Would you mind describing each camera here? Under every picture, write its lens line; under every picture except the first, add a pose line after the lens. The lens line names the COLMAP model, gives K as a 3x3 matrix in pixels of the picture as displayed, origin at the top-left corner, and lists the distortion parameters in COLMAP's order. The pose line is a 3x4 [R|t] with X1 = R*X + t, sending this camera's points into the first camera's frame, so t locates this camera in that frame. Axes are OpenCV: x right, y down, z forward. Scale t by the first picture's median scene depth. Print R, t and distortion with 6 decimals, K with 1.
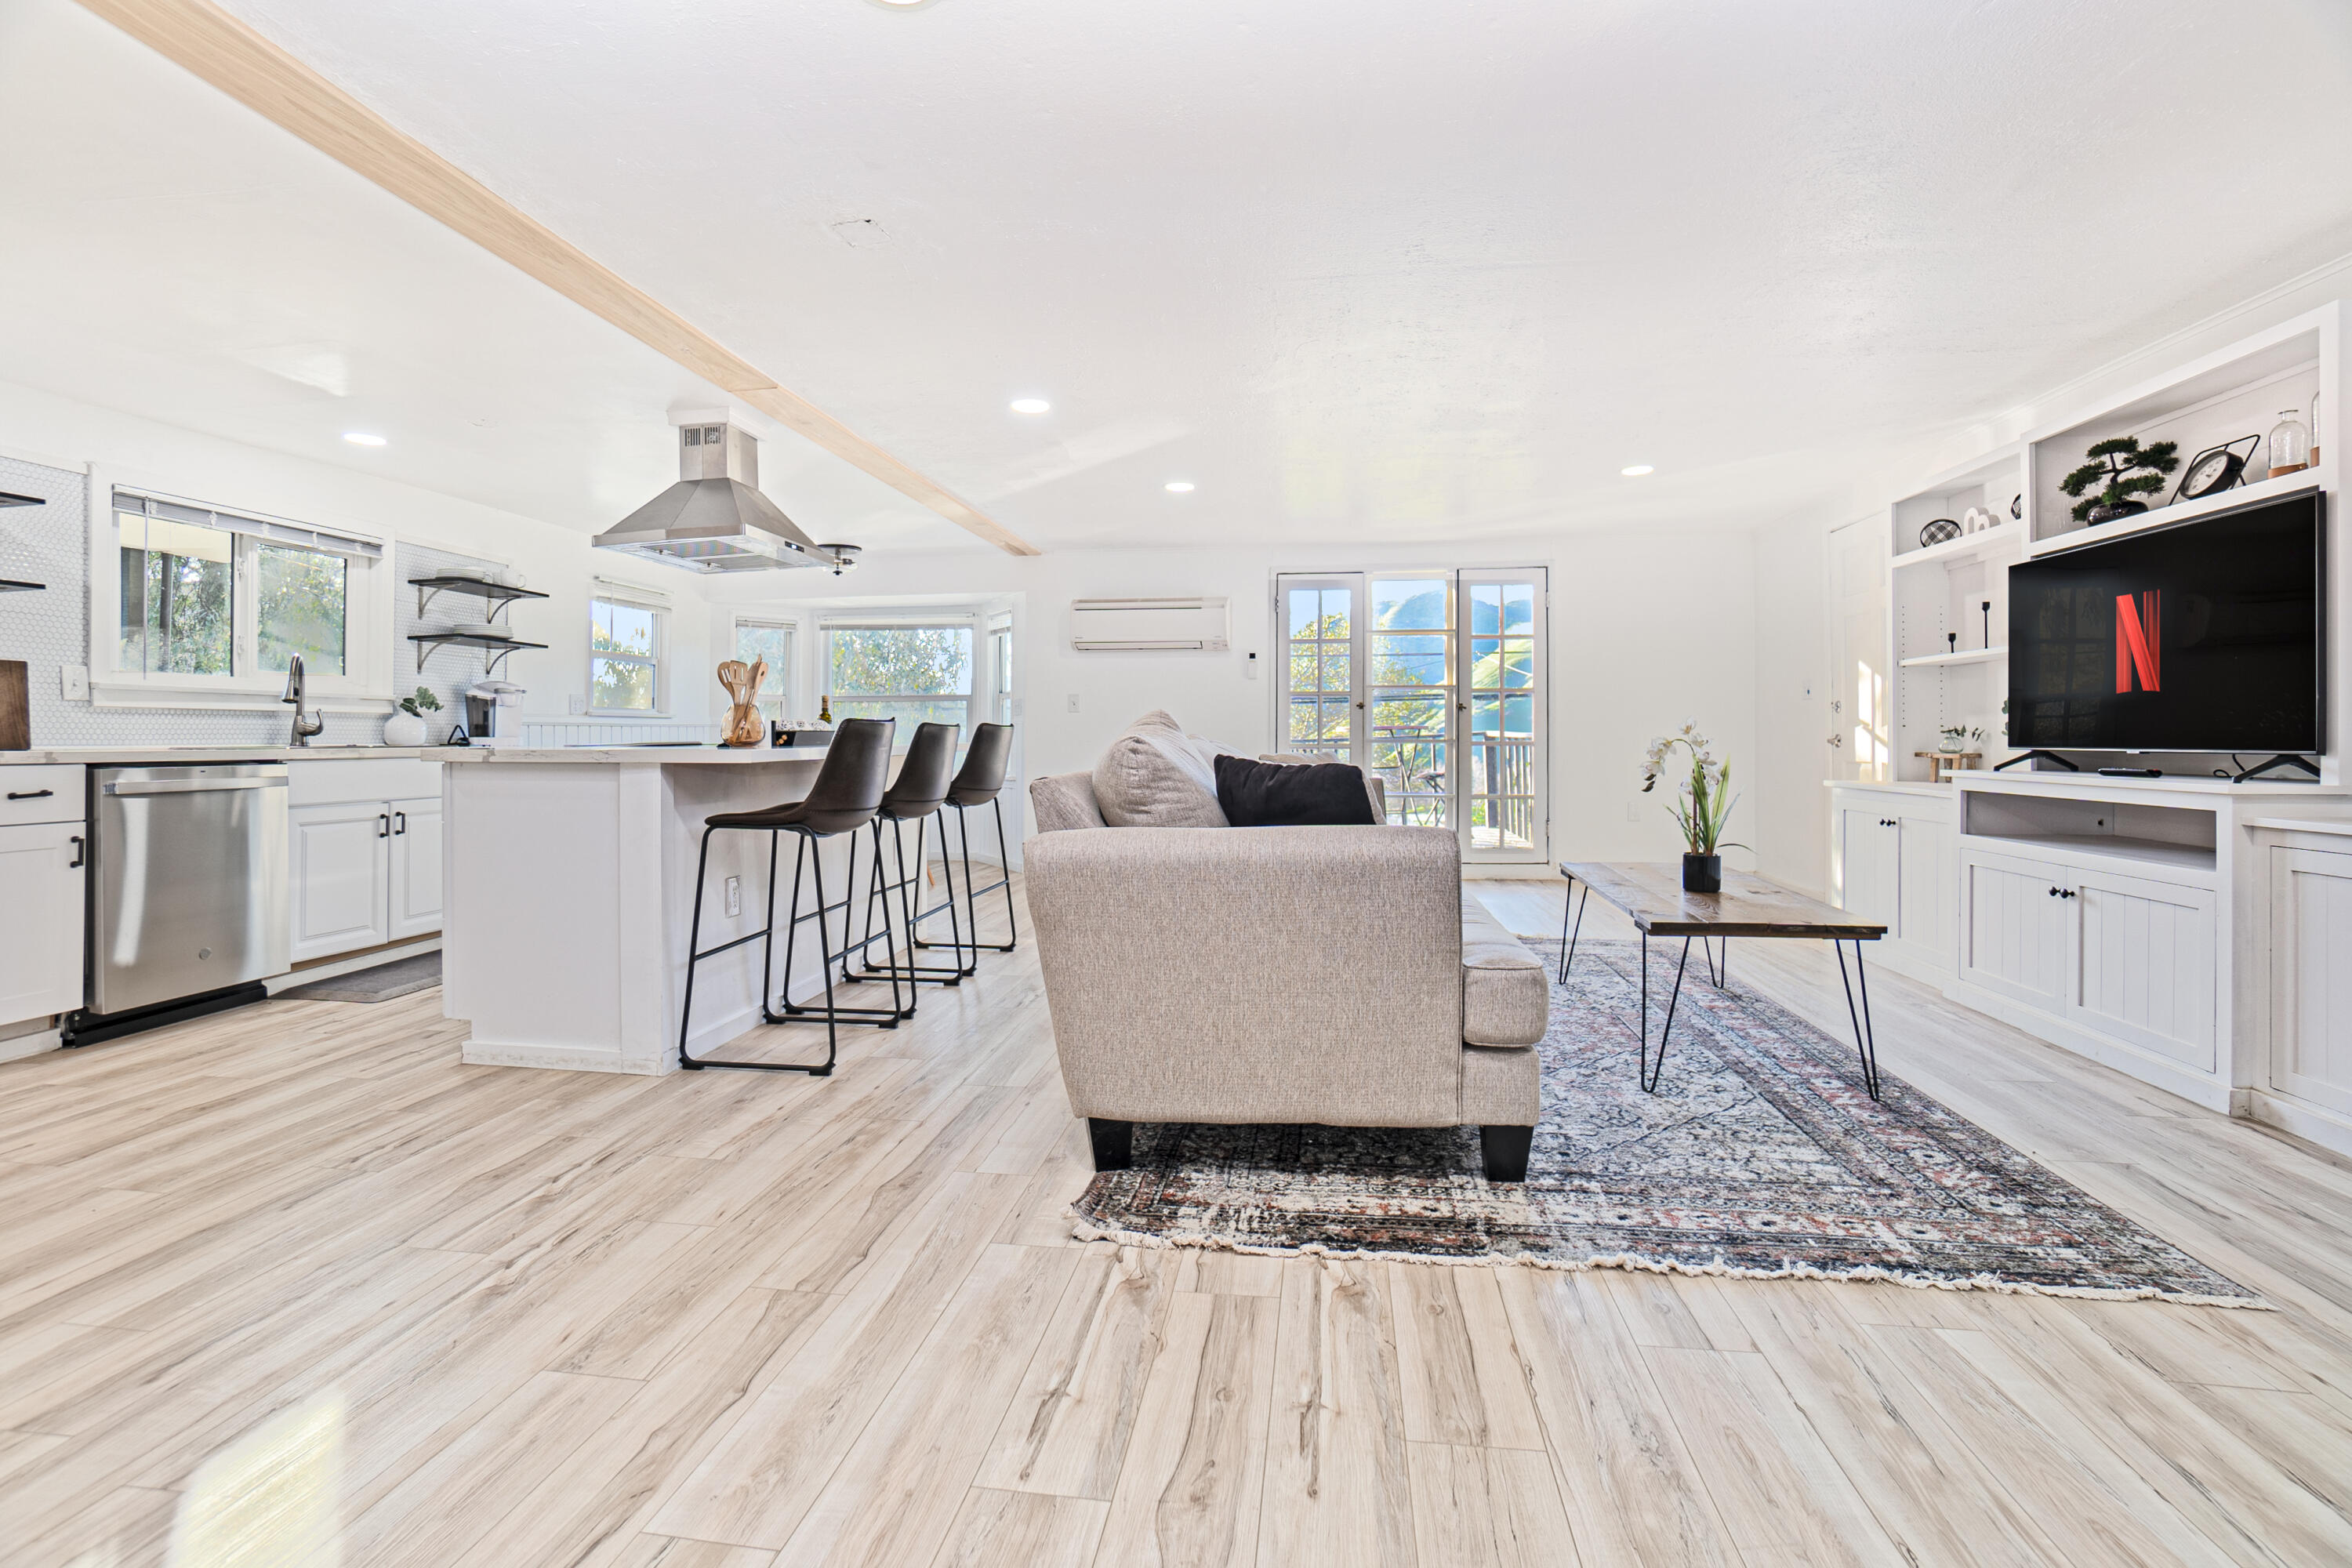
lens RADIAL K [[1046.0, 0, 1155.1], [0, 1046.0, 772.3], [0, 0, 1]] dist [-0.064848, 0.023367]
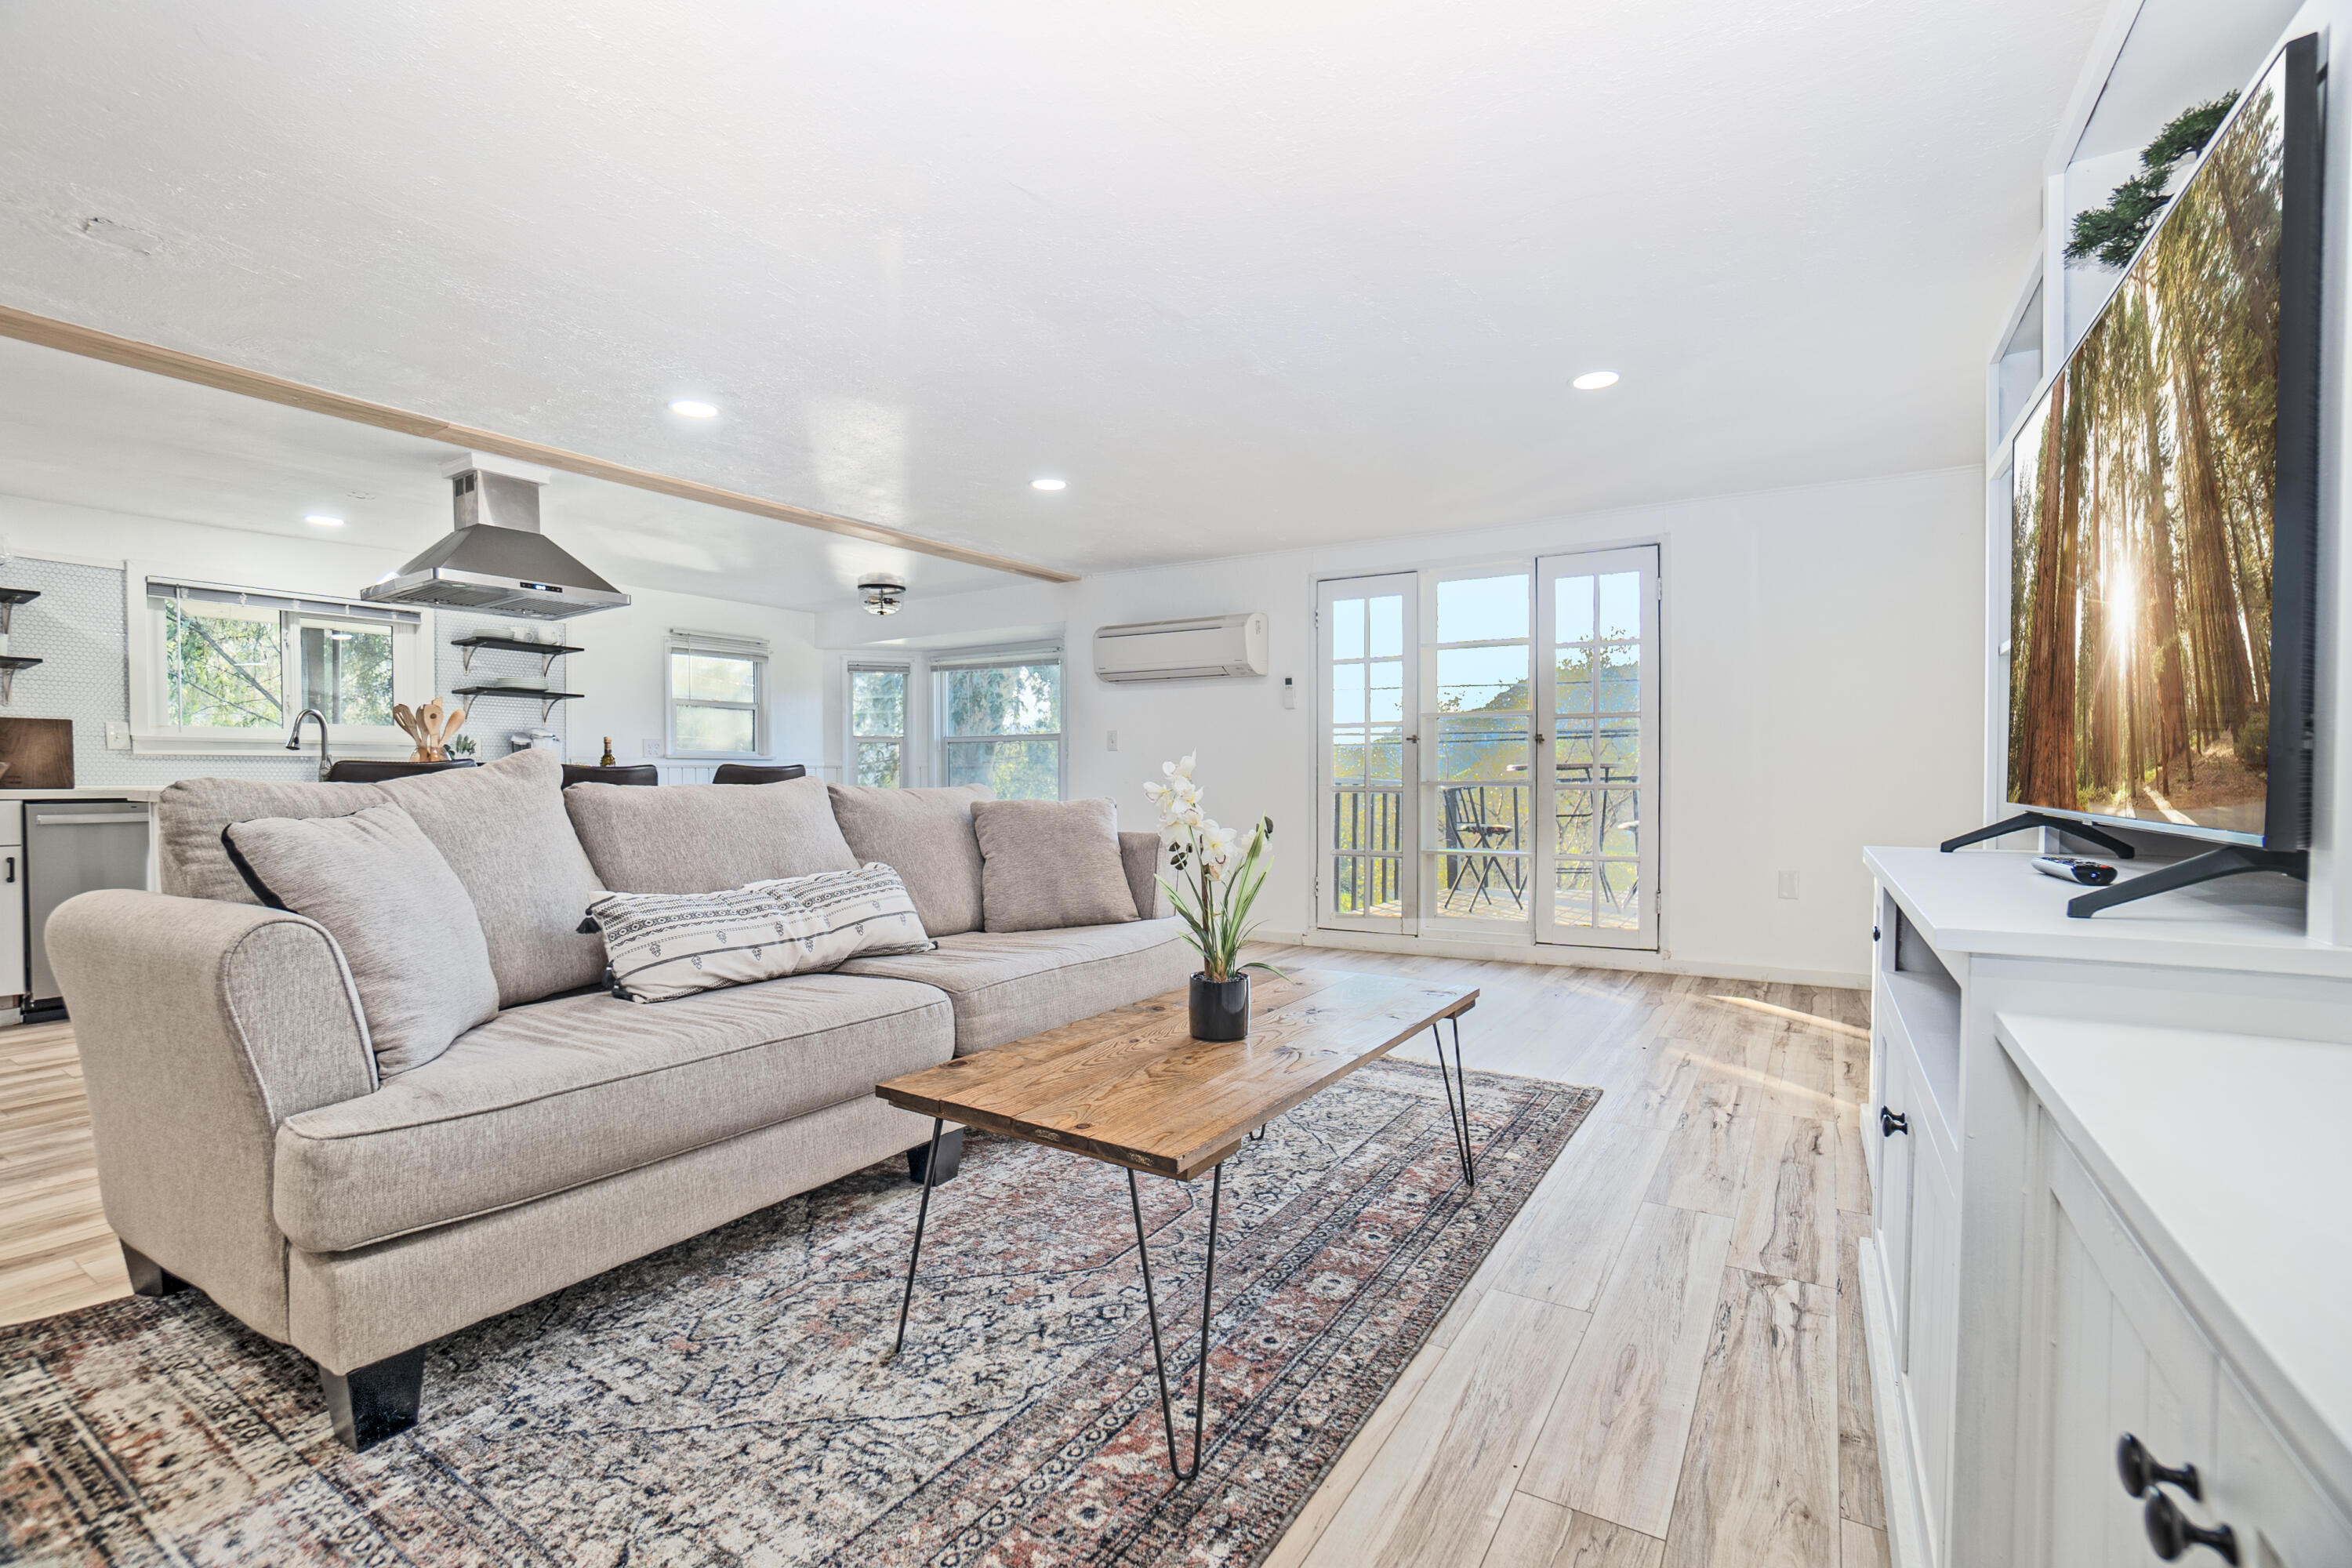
lens RADIAL K [[1040.0, 0, 1144.3], [0, 1040.0, 831.5], [0, 0, 1]] dist [-0.055438, 0.022542]
pose [[0.913330, 0.022119, -0.406620, 0.670715], [-0.014410, 0.999654, 0.022012, -0.015522], [0.406966, -0.014244, 0.913332, 0.385400]]
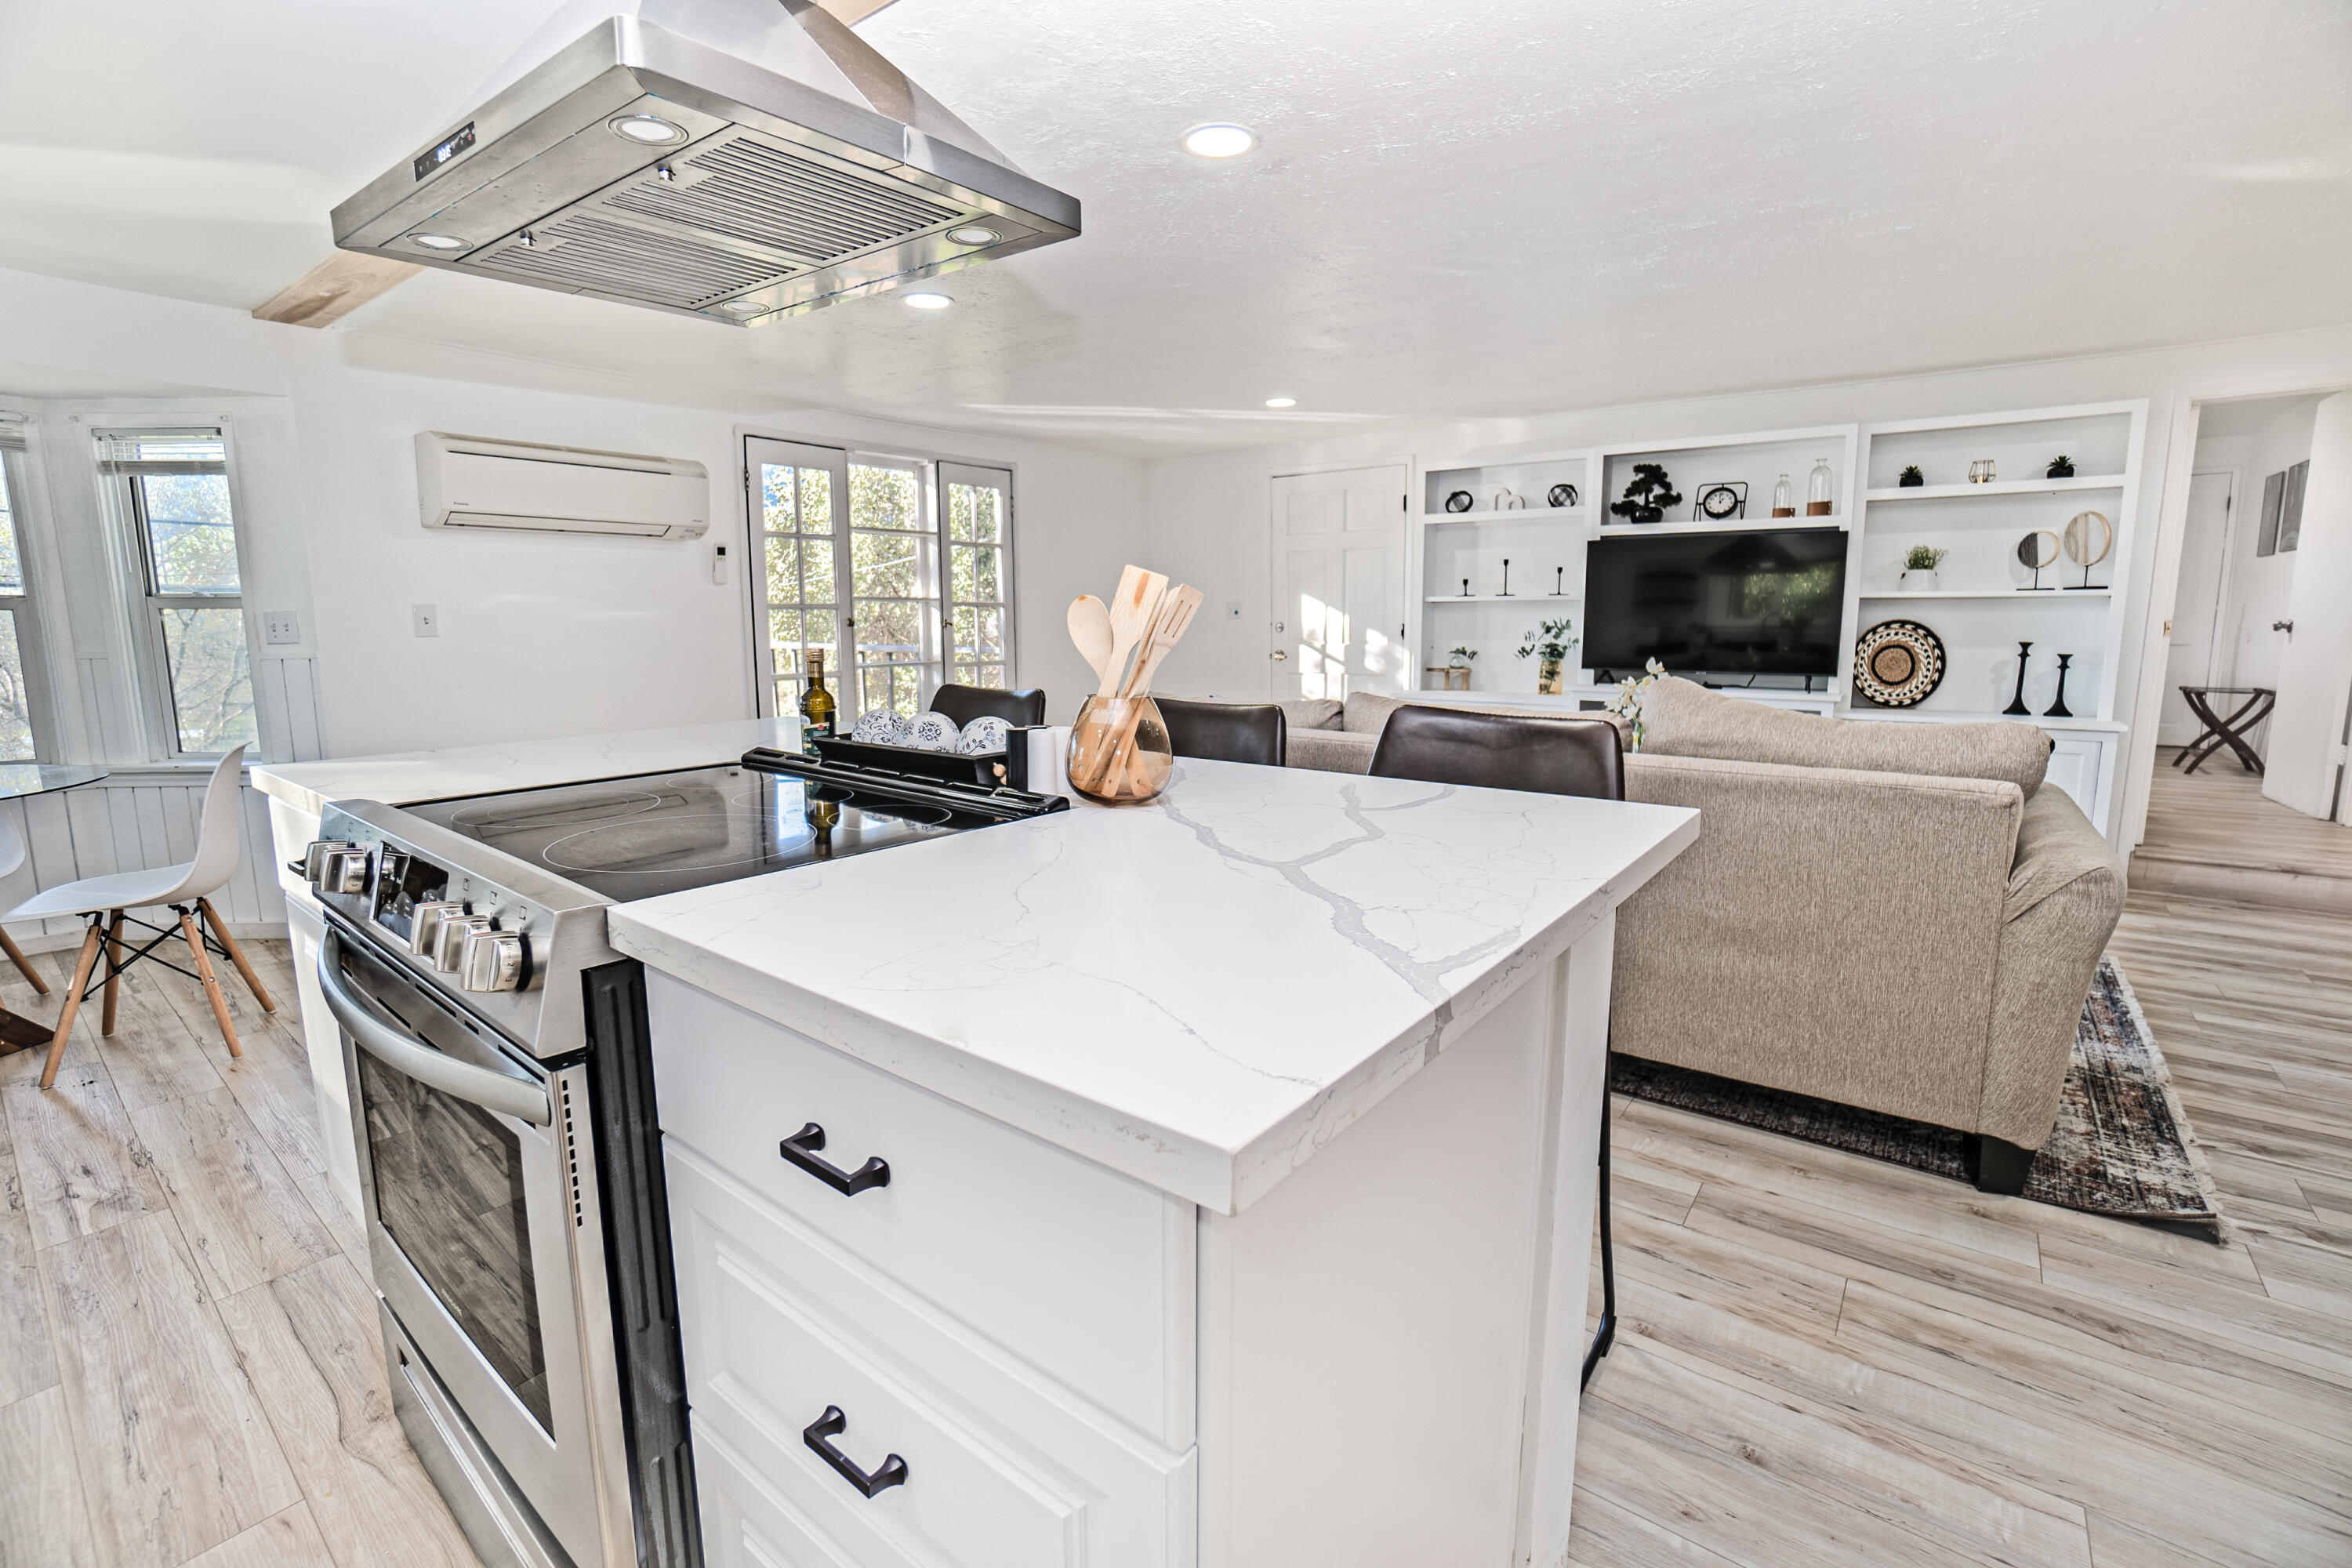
lens RADIAL K [[1013.9, 0, 1142.8], [0, 1013.9, 807.7], [0, 0, 1]] dist [-0.021573, 0.000623]
pose [[0.496795, -0.159534, 0.853079, -0.764561], [0.033440, 0.985748, 0.164870, -0.088933], [-0.867224, -0.053380, 0.495049, 0.825671]]
